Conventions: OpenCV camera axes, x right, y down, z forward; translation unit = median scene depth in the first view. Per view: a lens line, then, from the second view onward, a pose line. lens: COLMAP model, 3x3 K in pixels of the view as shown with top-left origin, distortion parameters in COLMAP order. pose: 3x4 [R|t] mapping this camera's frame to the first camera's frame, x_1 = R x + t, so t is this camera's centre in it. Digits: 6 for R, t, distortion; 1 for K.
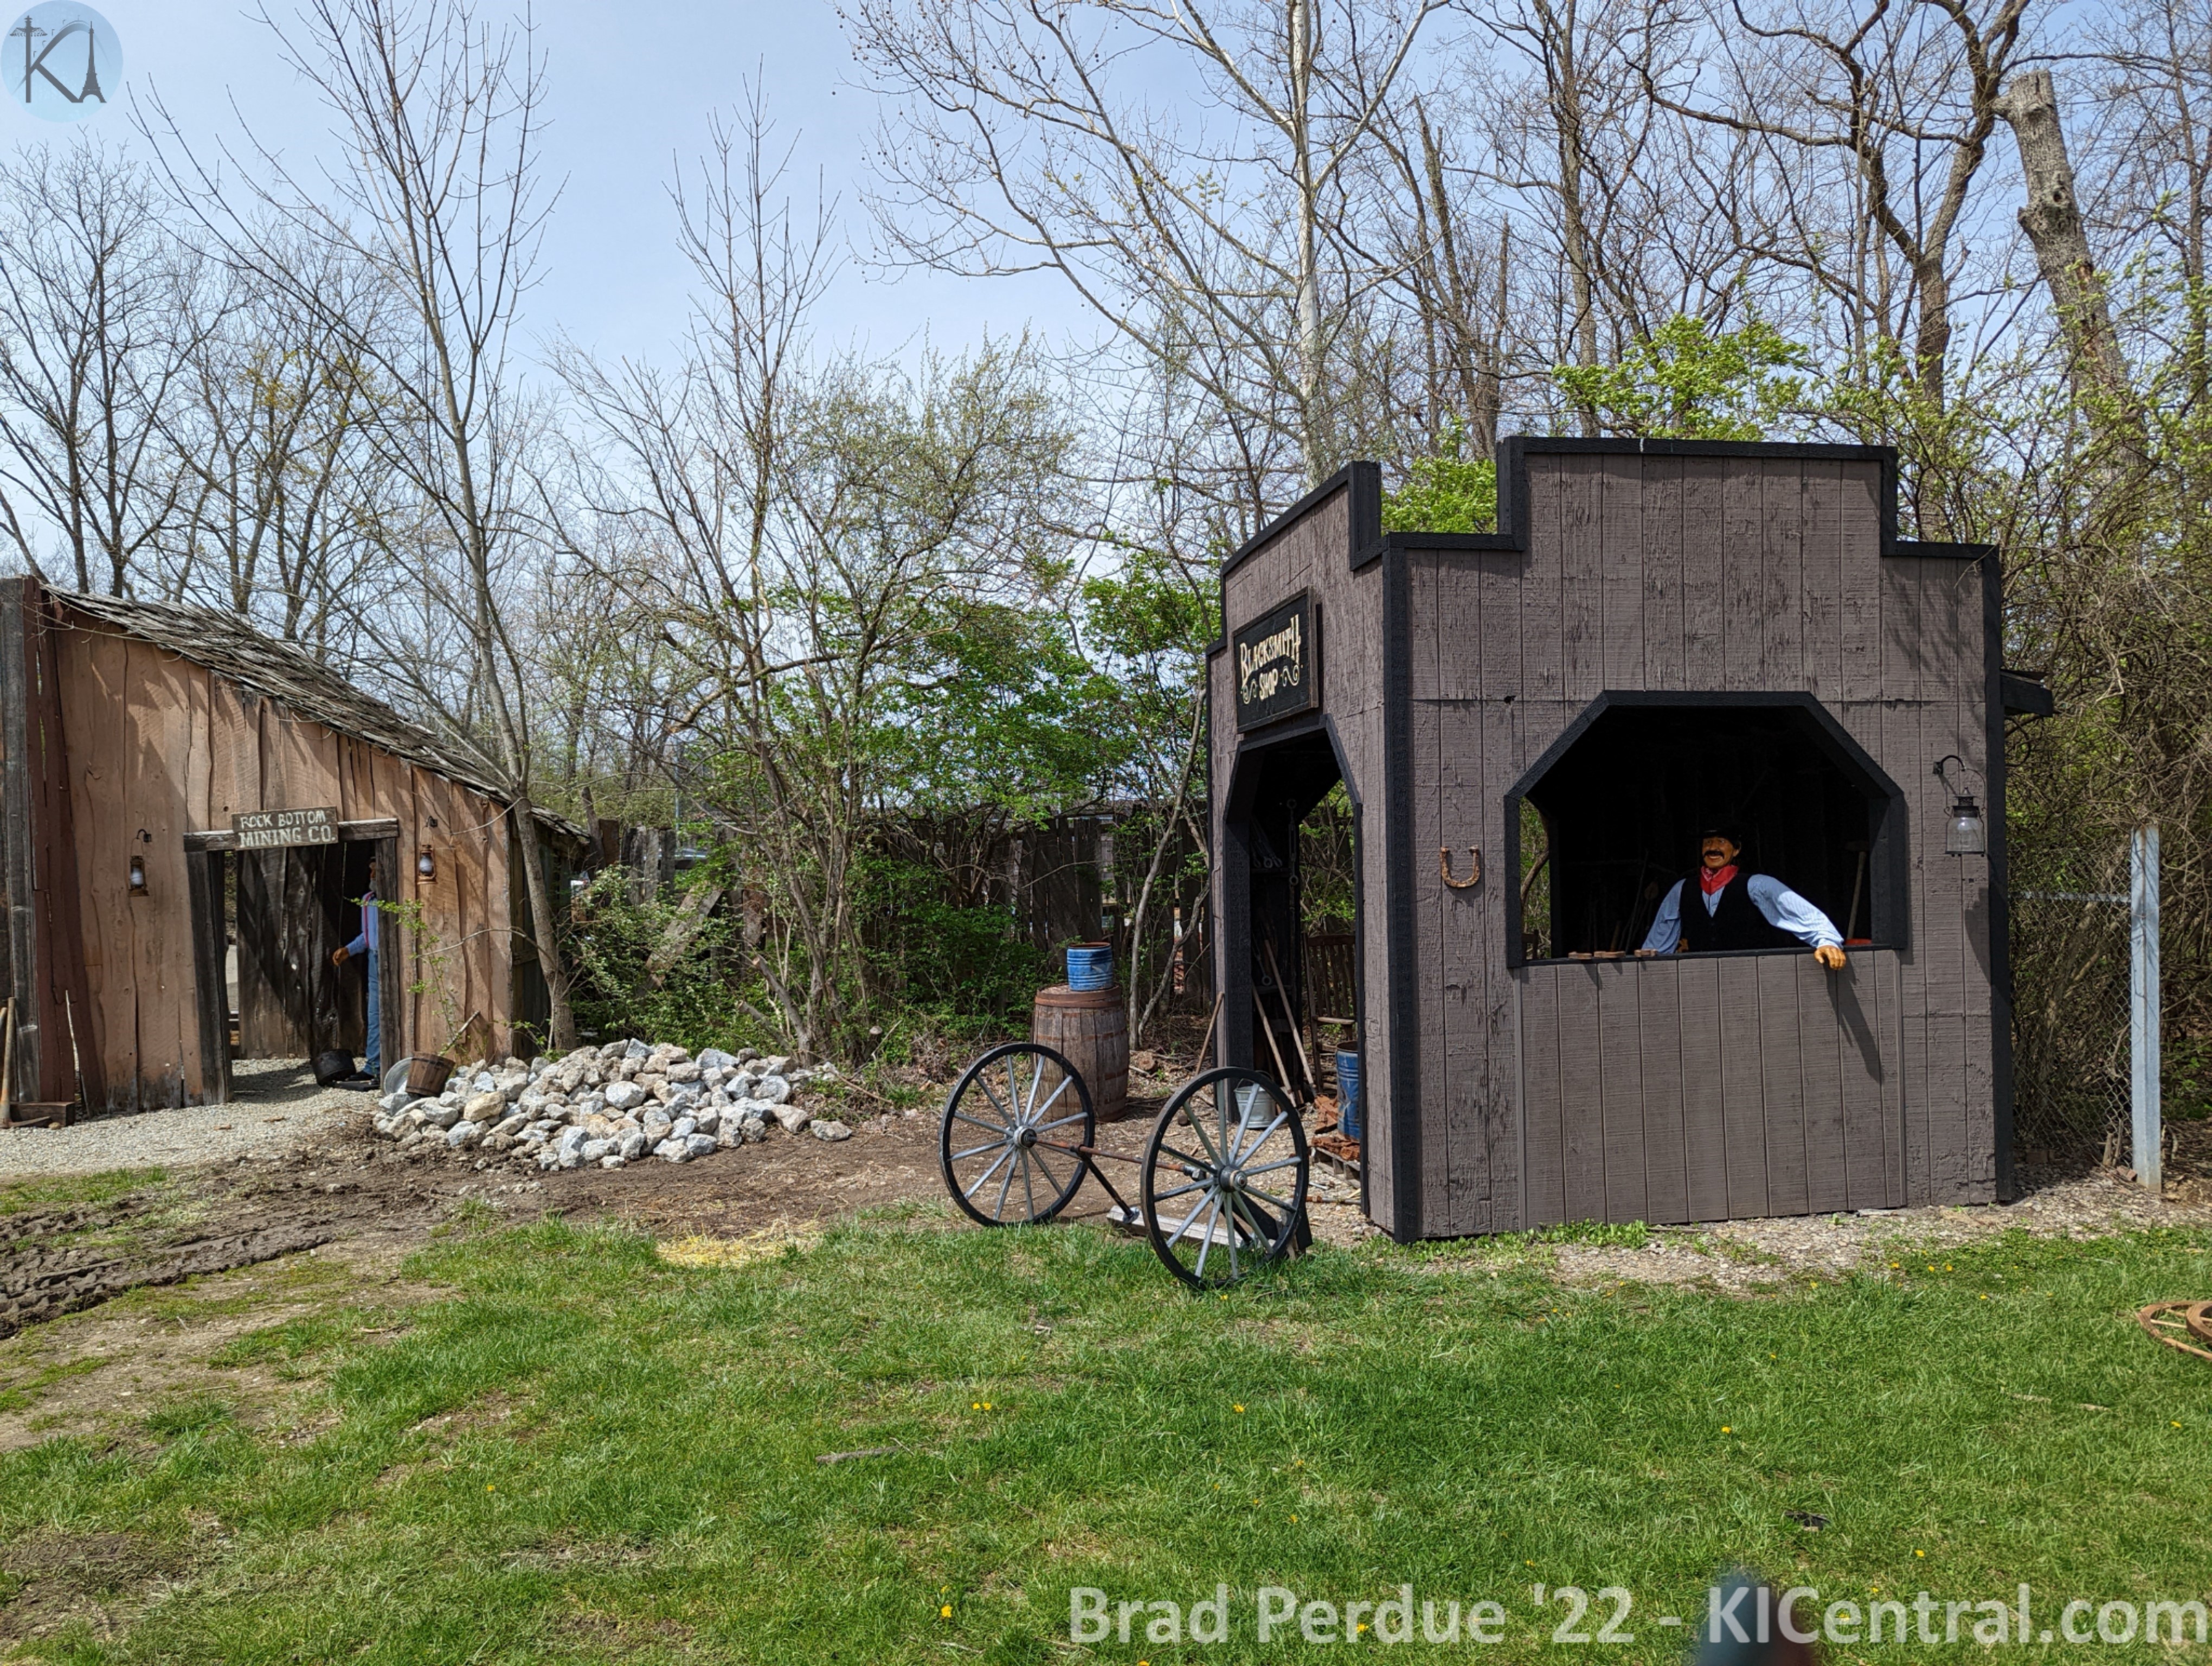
lens RADIAL K [[1521.8, 0, 1101.5], [0, 1521.8, 830.5], [0, 0, 1]] dist [0.065443, -0.054821]
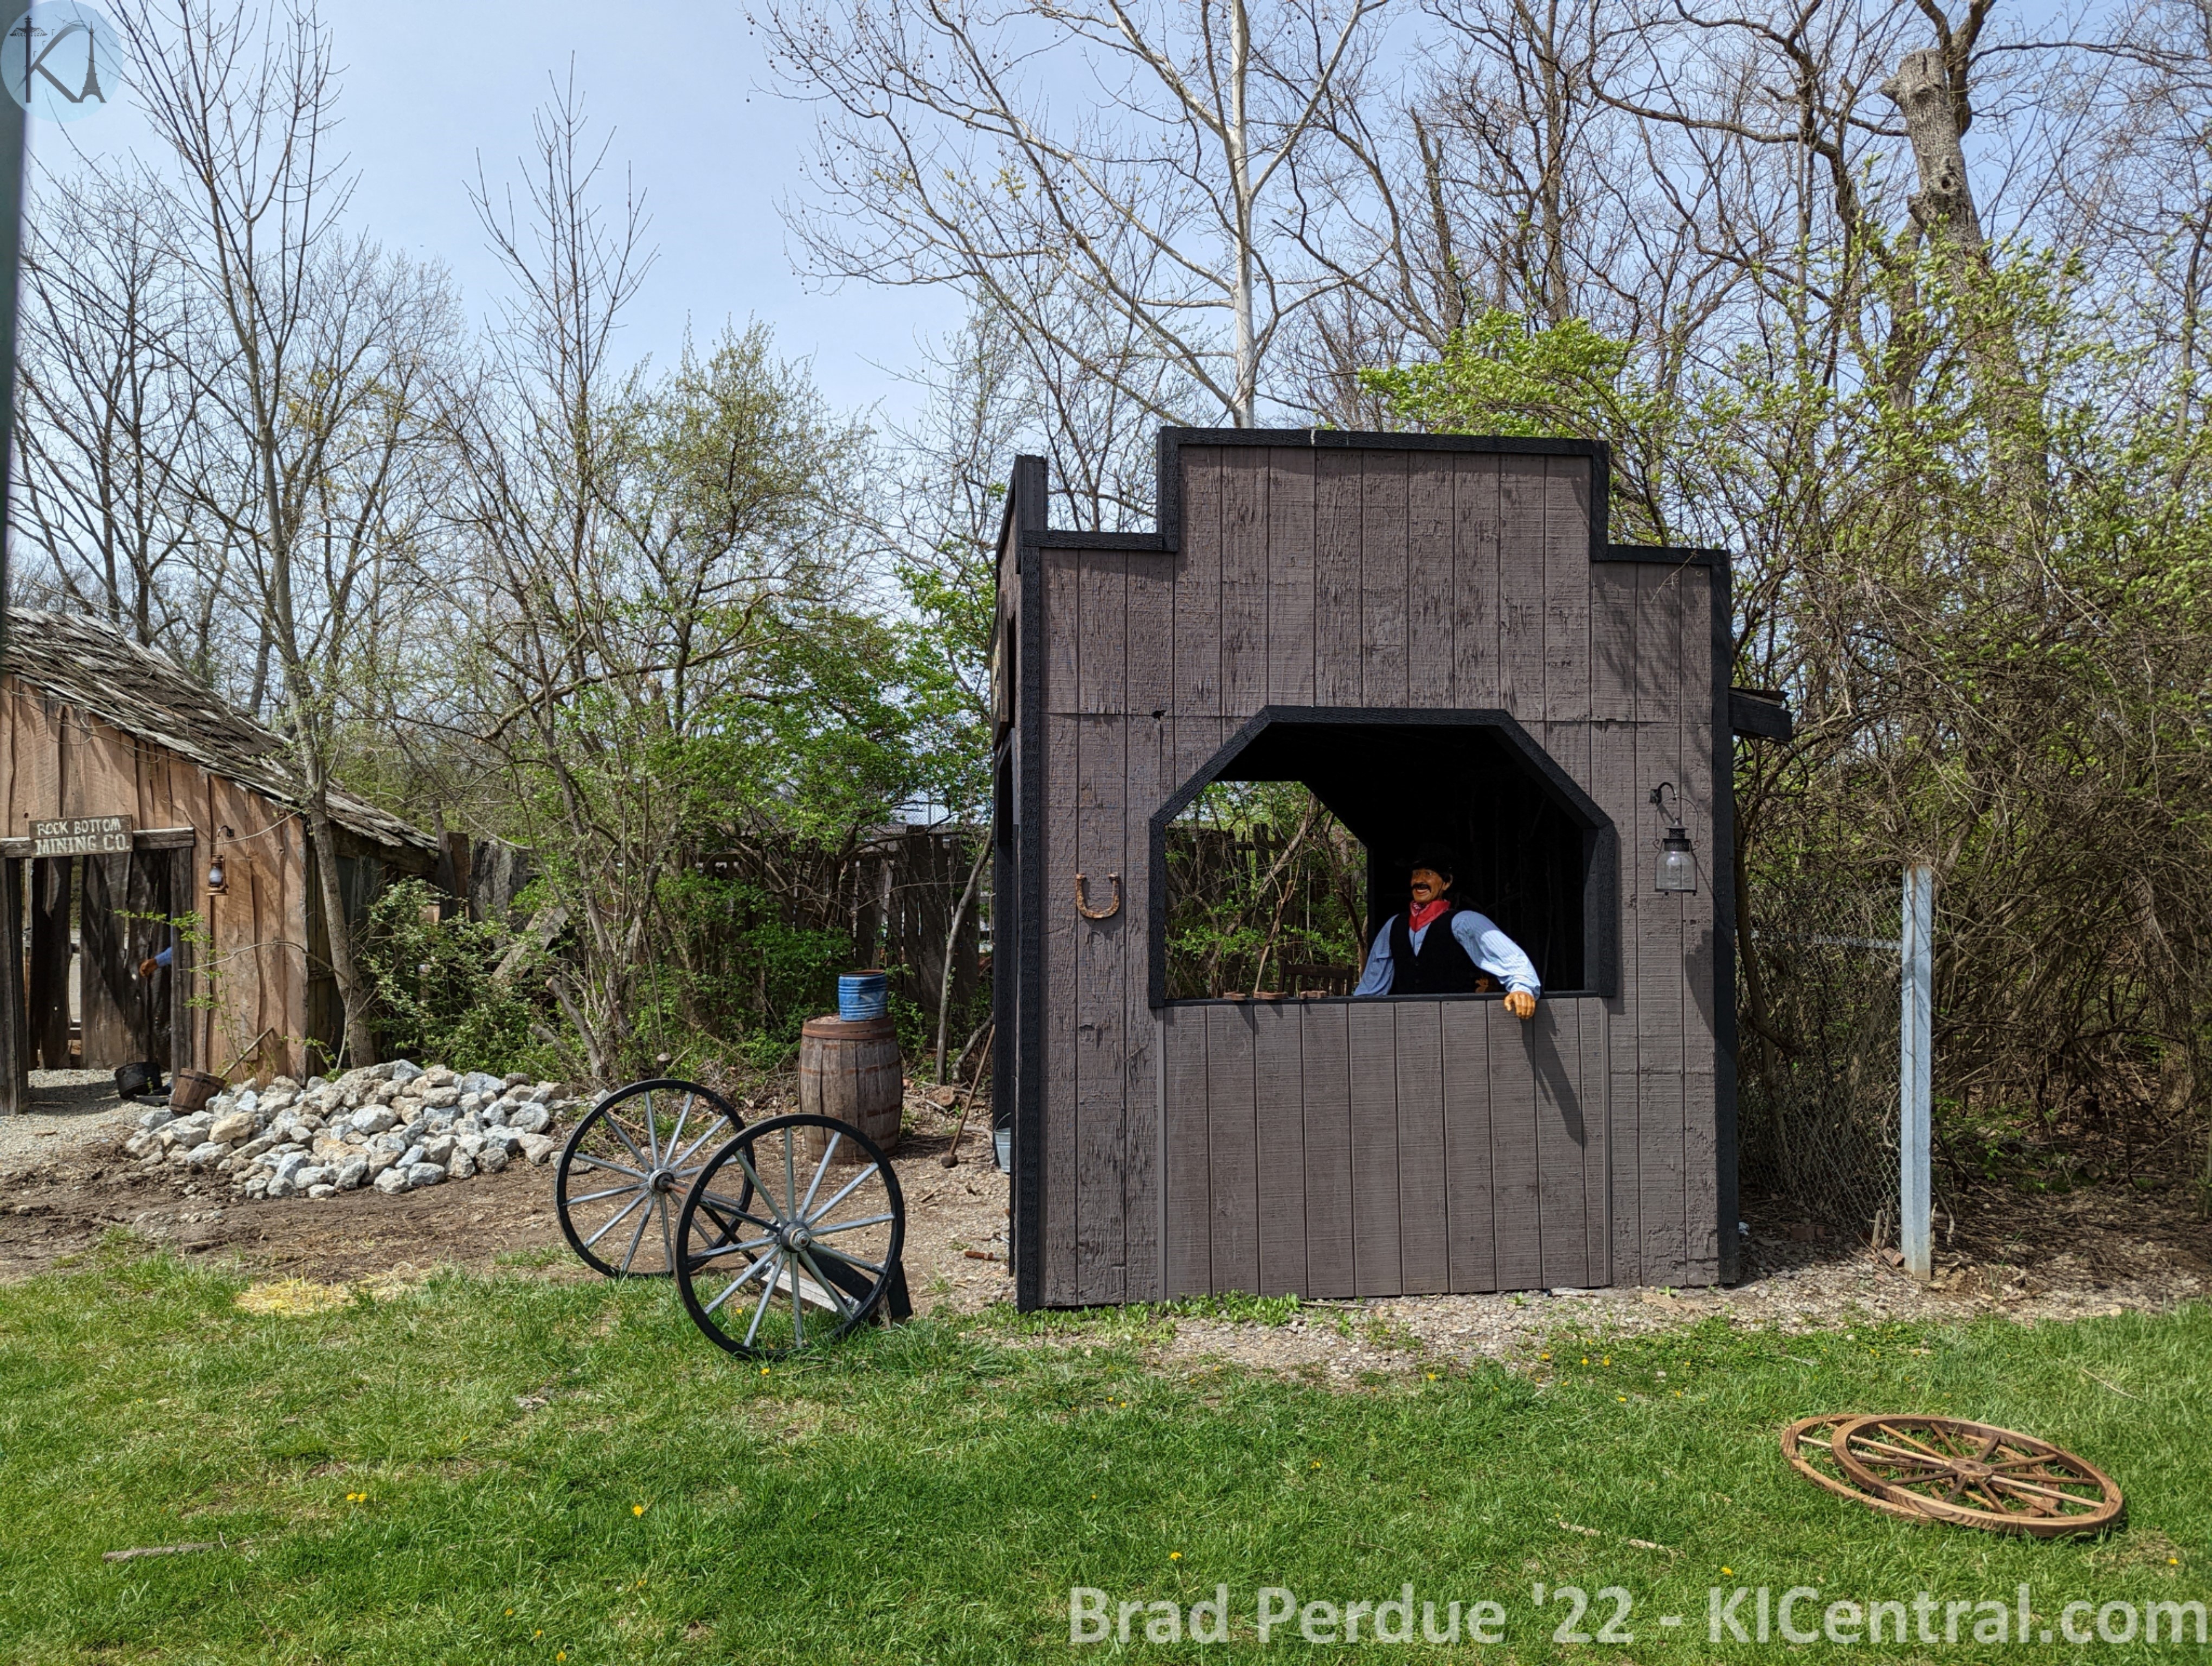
lens RADIAL K [[1521.8, 0, 1084.6], [0, 1521.8, 822.6], [0, 0, 1]] dist [0.065443, -0.054821]
pose [[0.997893, 0.015286, -0.063047, 0.264079], [-0.016534, 0.999677, -0.019321, -0.002350], [0.062732, 0.020323, 0.997823, 0.086630]]
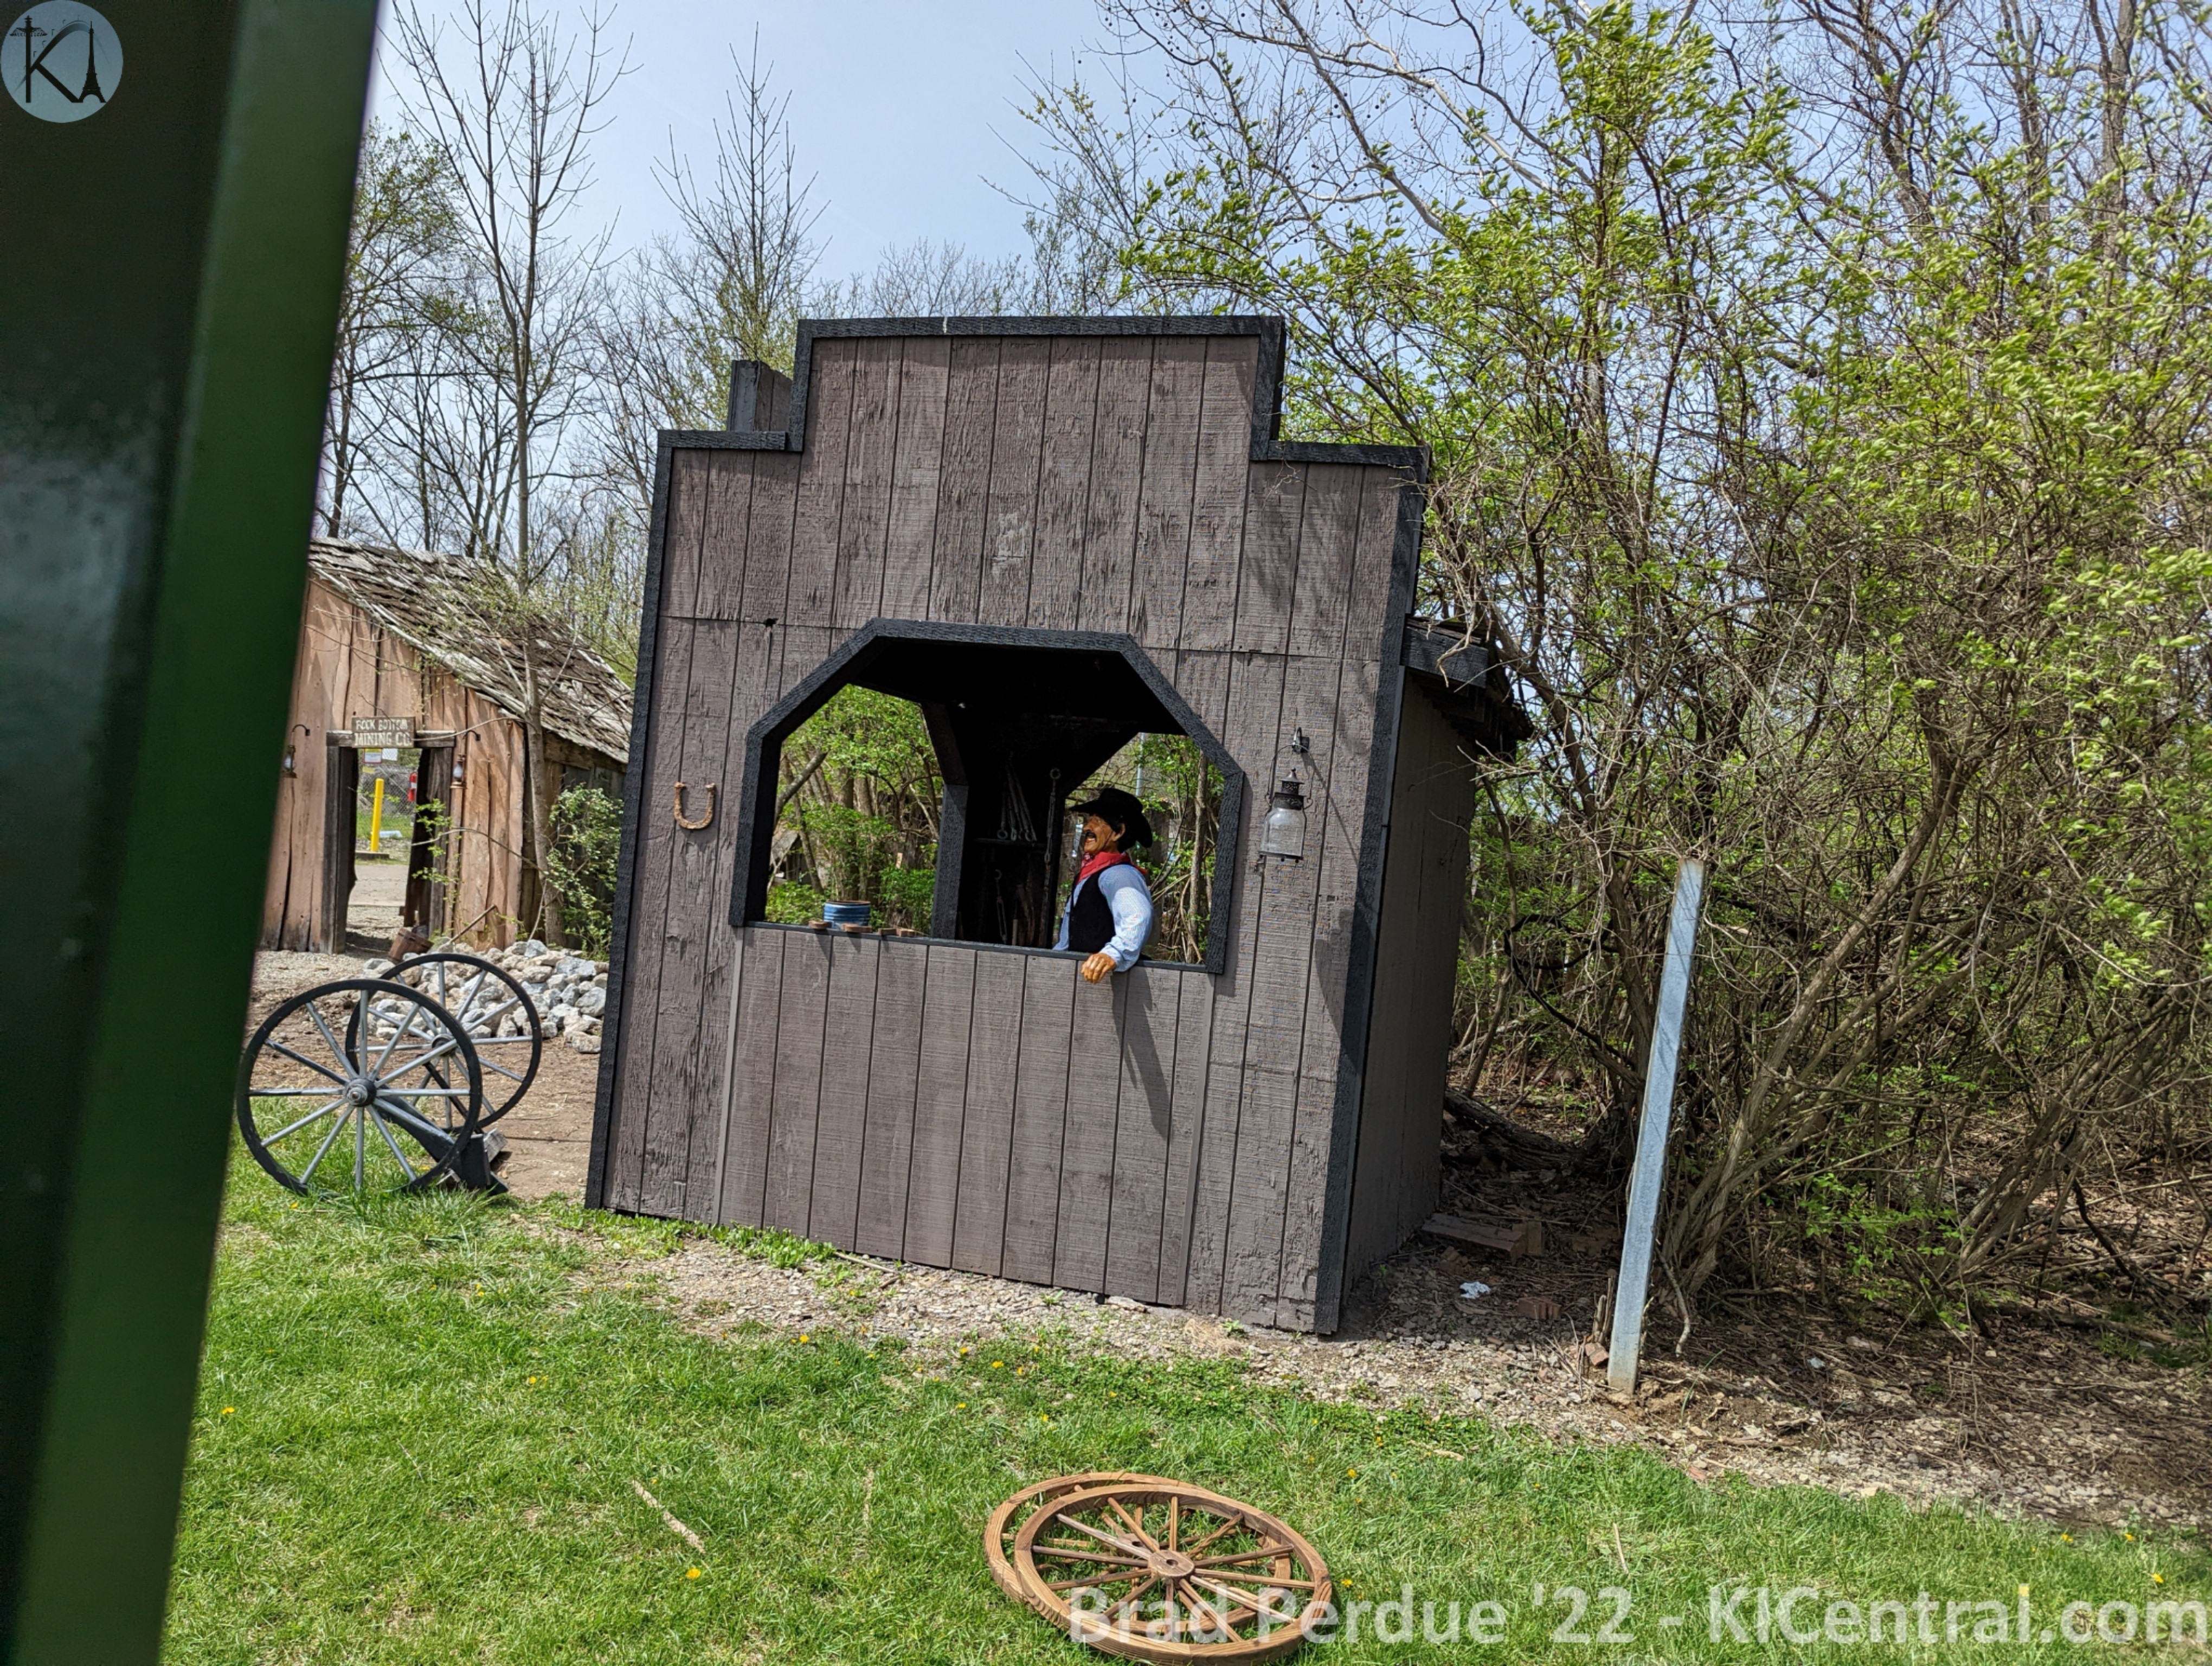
lens RADIAL K [[1521.8, 0, 1098.0], [0, 1521.8, 845.2], [0, 0, 1]] dist [0.065443, -0.054821]
pose [[0.886873, 0.103123, -0.450357, 0.787856], [-0.104458, 0.994287, 0.021967, 0.002254], [0.450049, 0.027561, 0.892578, 0.290307]]
